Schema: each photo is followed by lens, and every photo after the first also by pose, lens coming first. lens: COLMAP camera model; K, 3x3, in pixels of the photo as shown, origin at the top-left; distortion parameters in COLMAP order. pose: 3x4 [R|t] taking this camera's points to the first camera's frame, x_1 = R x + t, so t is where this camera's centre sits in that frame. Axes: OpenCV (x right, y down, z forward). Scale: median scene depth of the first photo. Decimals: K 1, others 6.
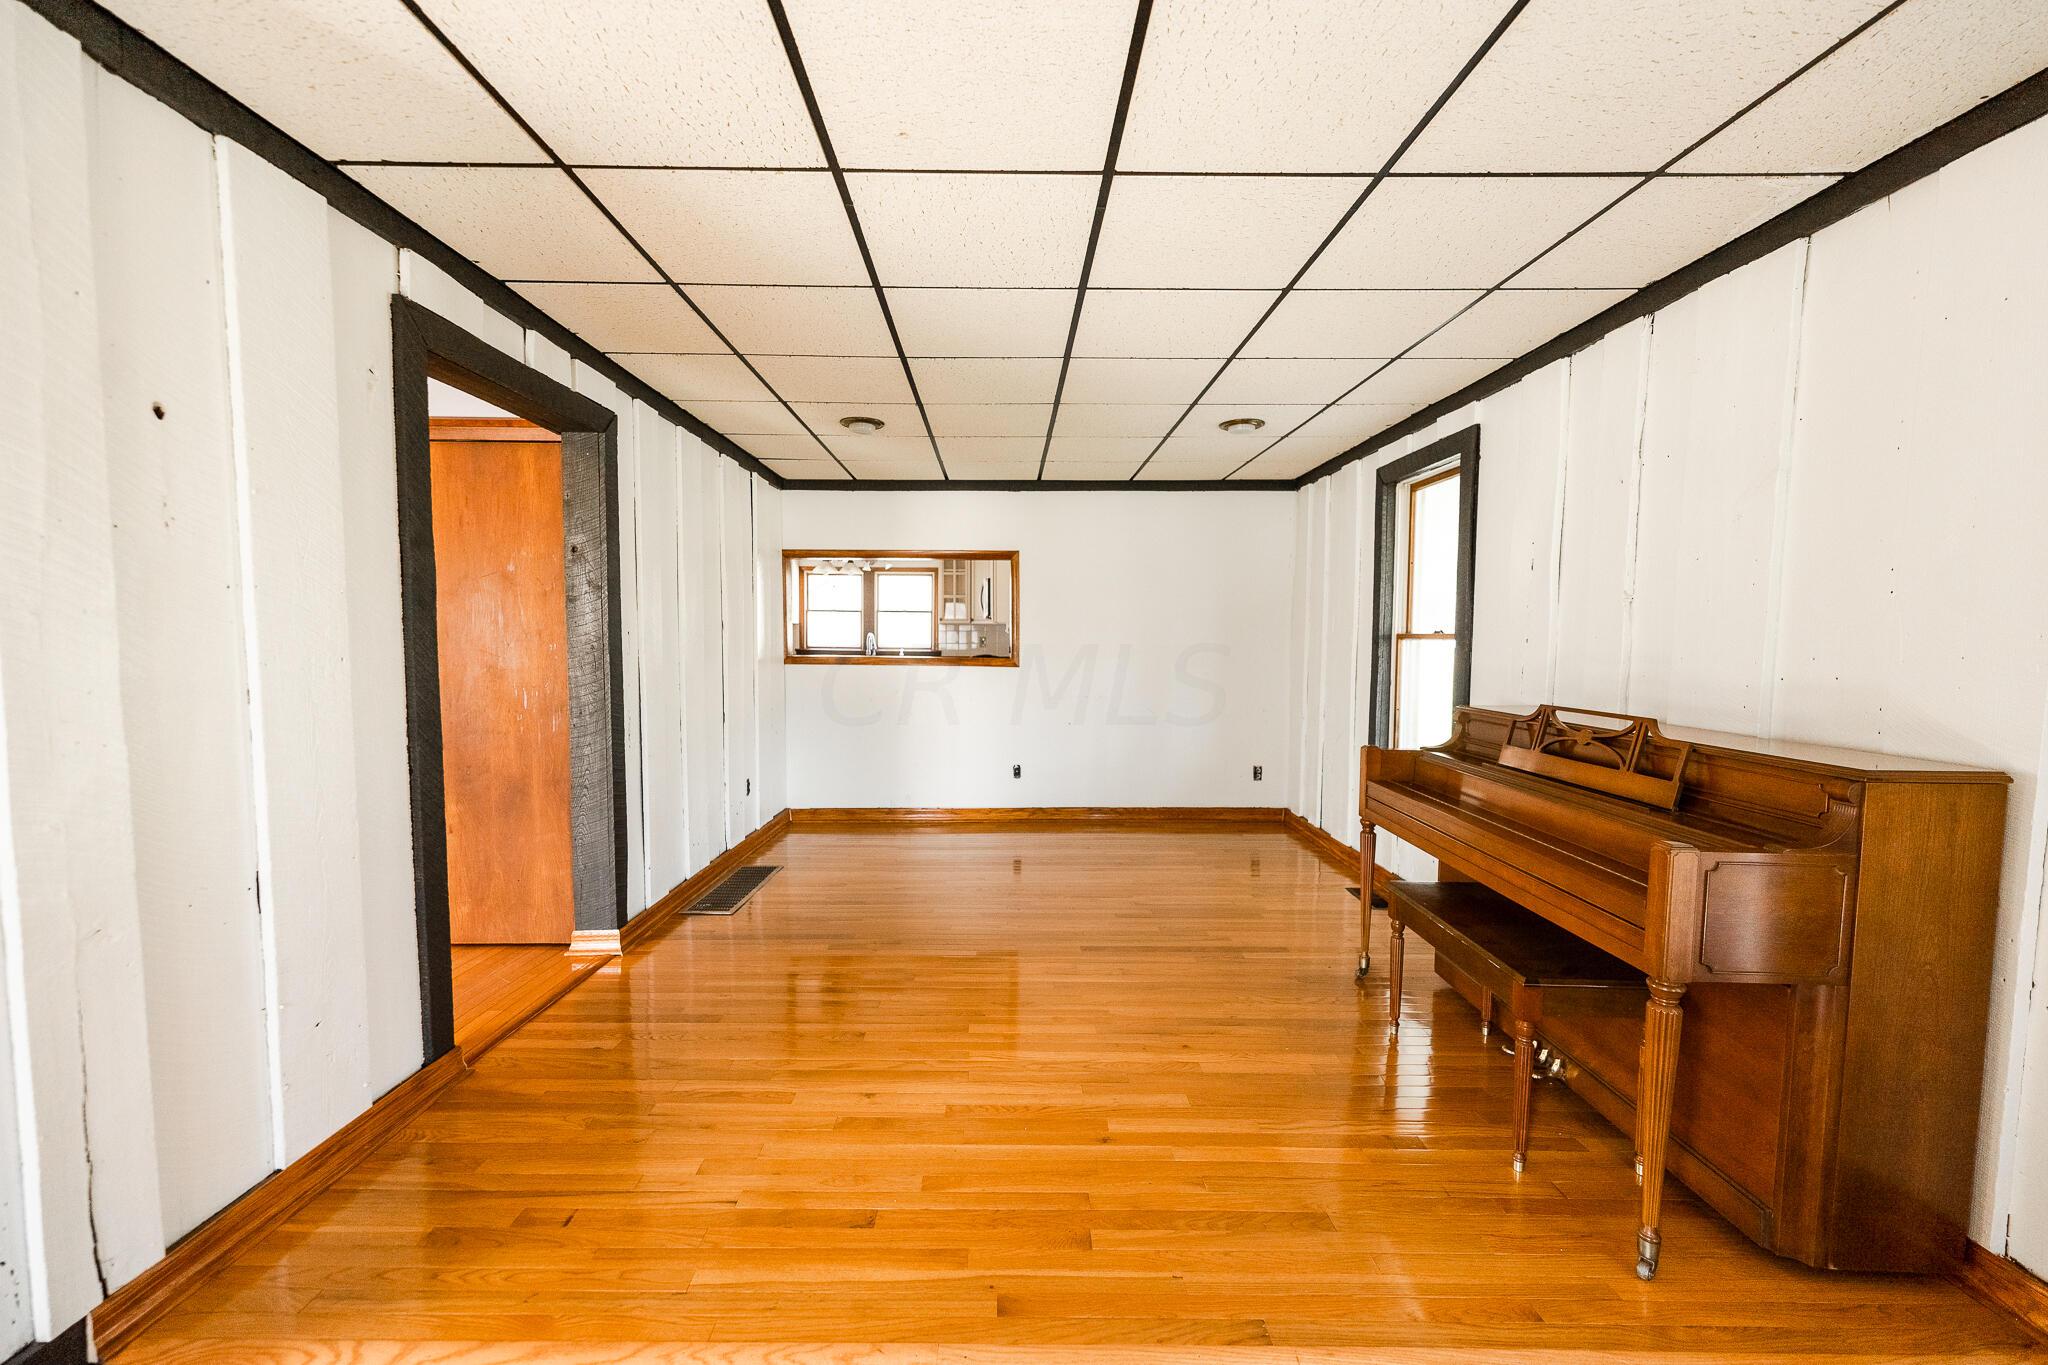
lens RADIAL K [[834.4, 0, 1011.4], [0, 834.4, 695.0], [0, 0, 1]] dist [0.001963, -0.000015]
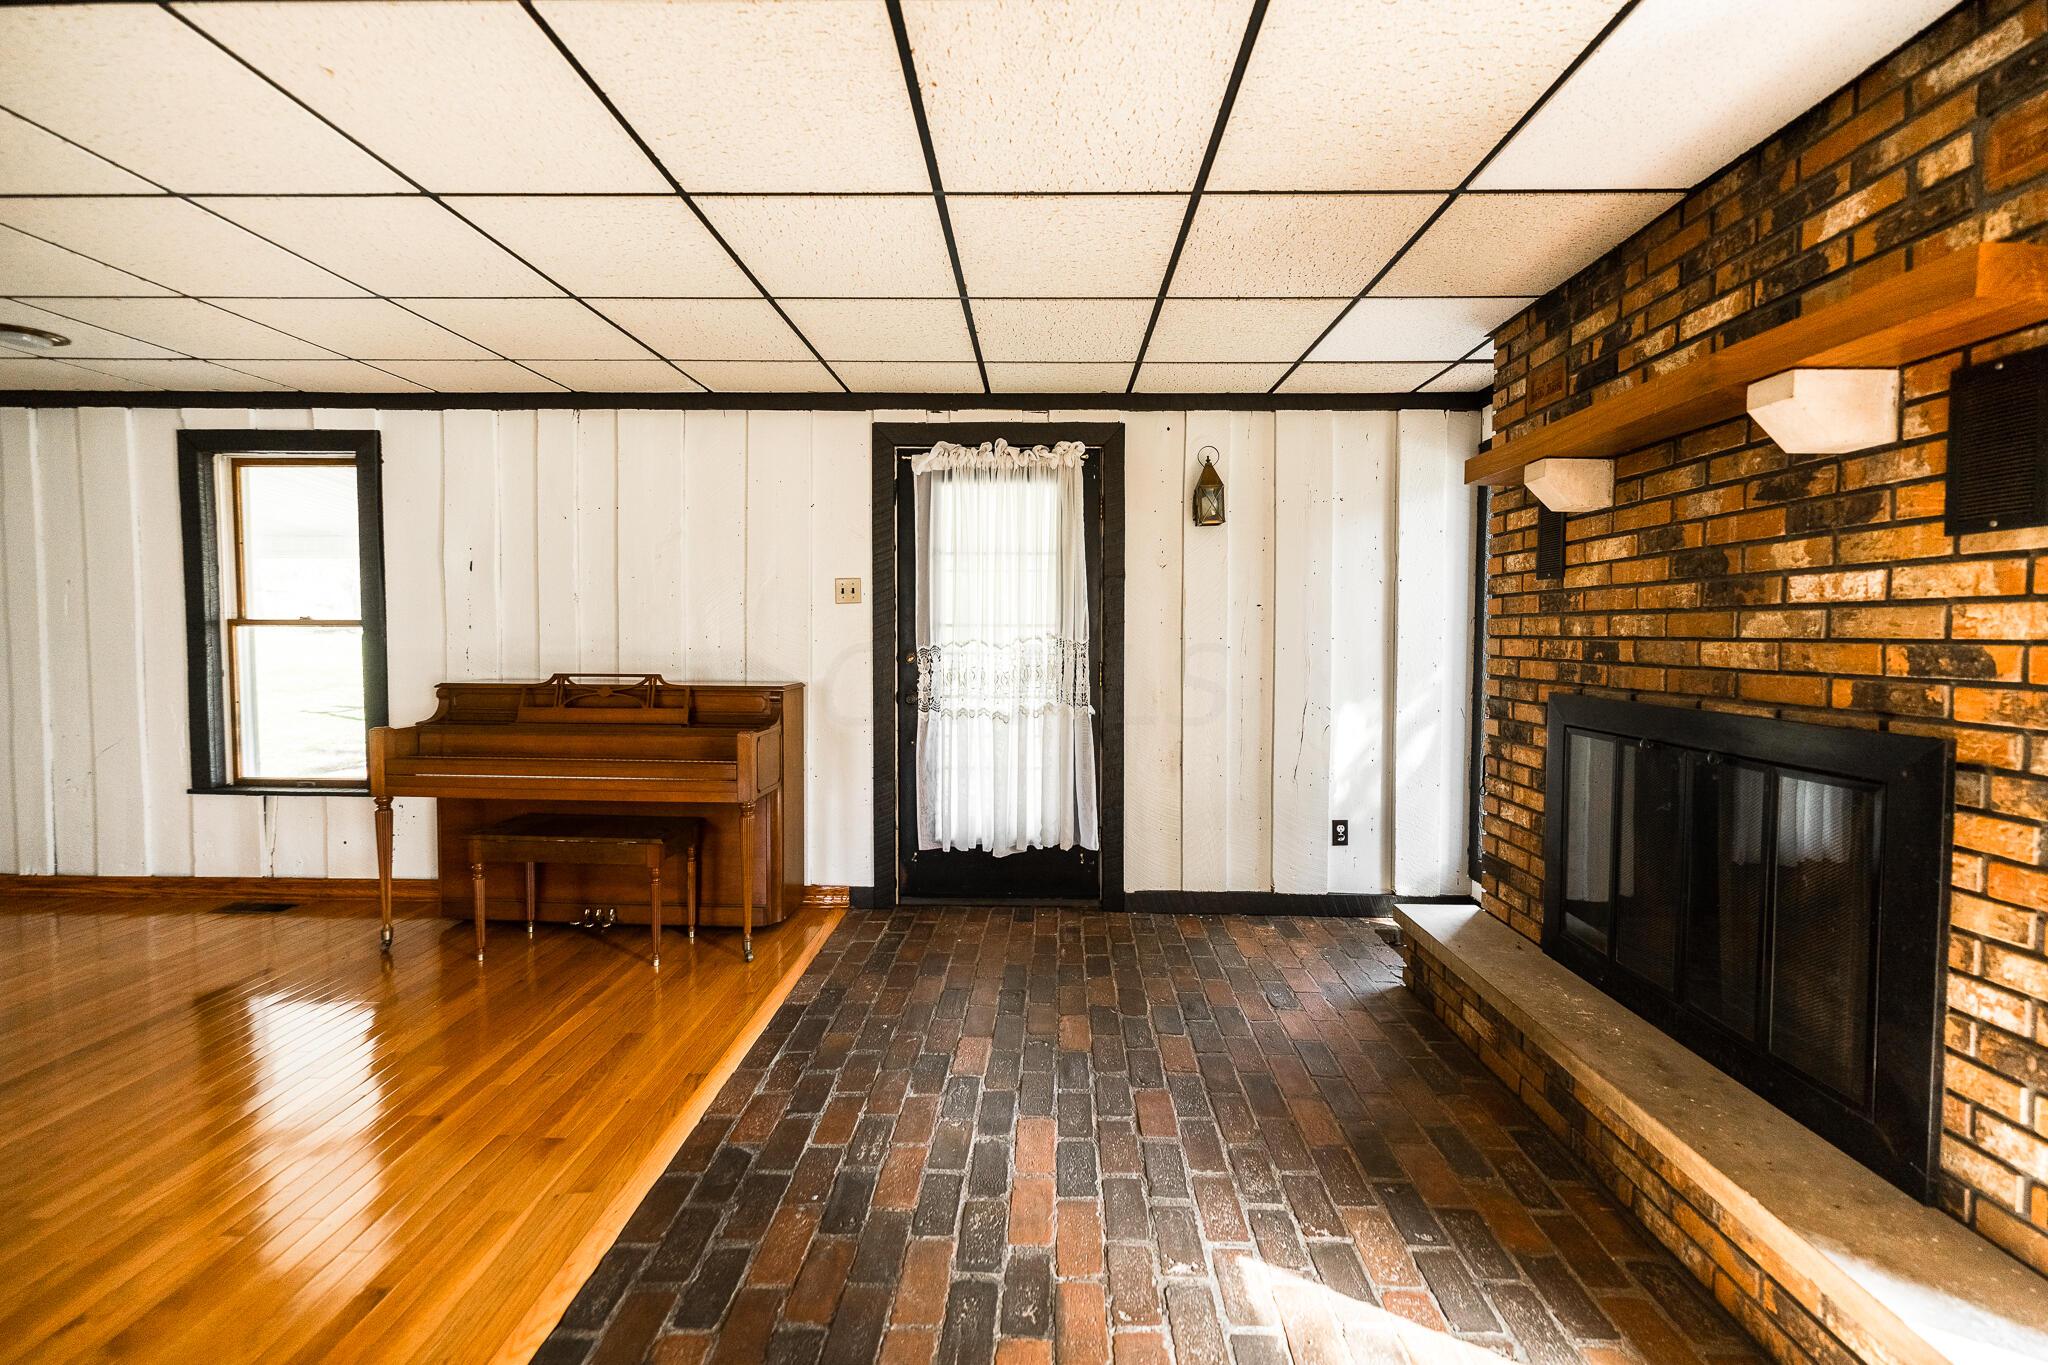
lens RADIAL K [[834.4, 0, 1036.1], [0, 834.4, 668.2], [0, 0, 1]] dist [0.001963, -0.000015]
pose [[0.007890, -0.046803, 0.998873, -0.547068], [0.064860, 0.996825, 0.046195, -0.007149], [-0.997863, 0.064422, 0.010900, 0.143003]]
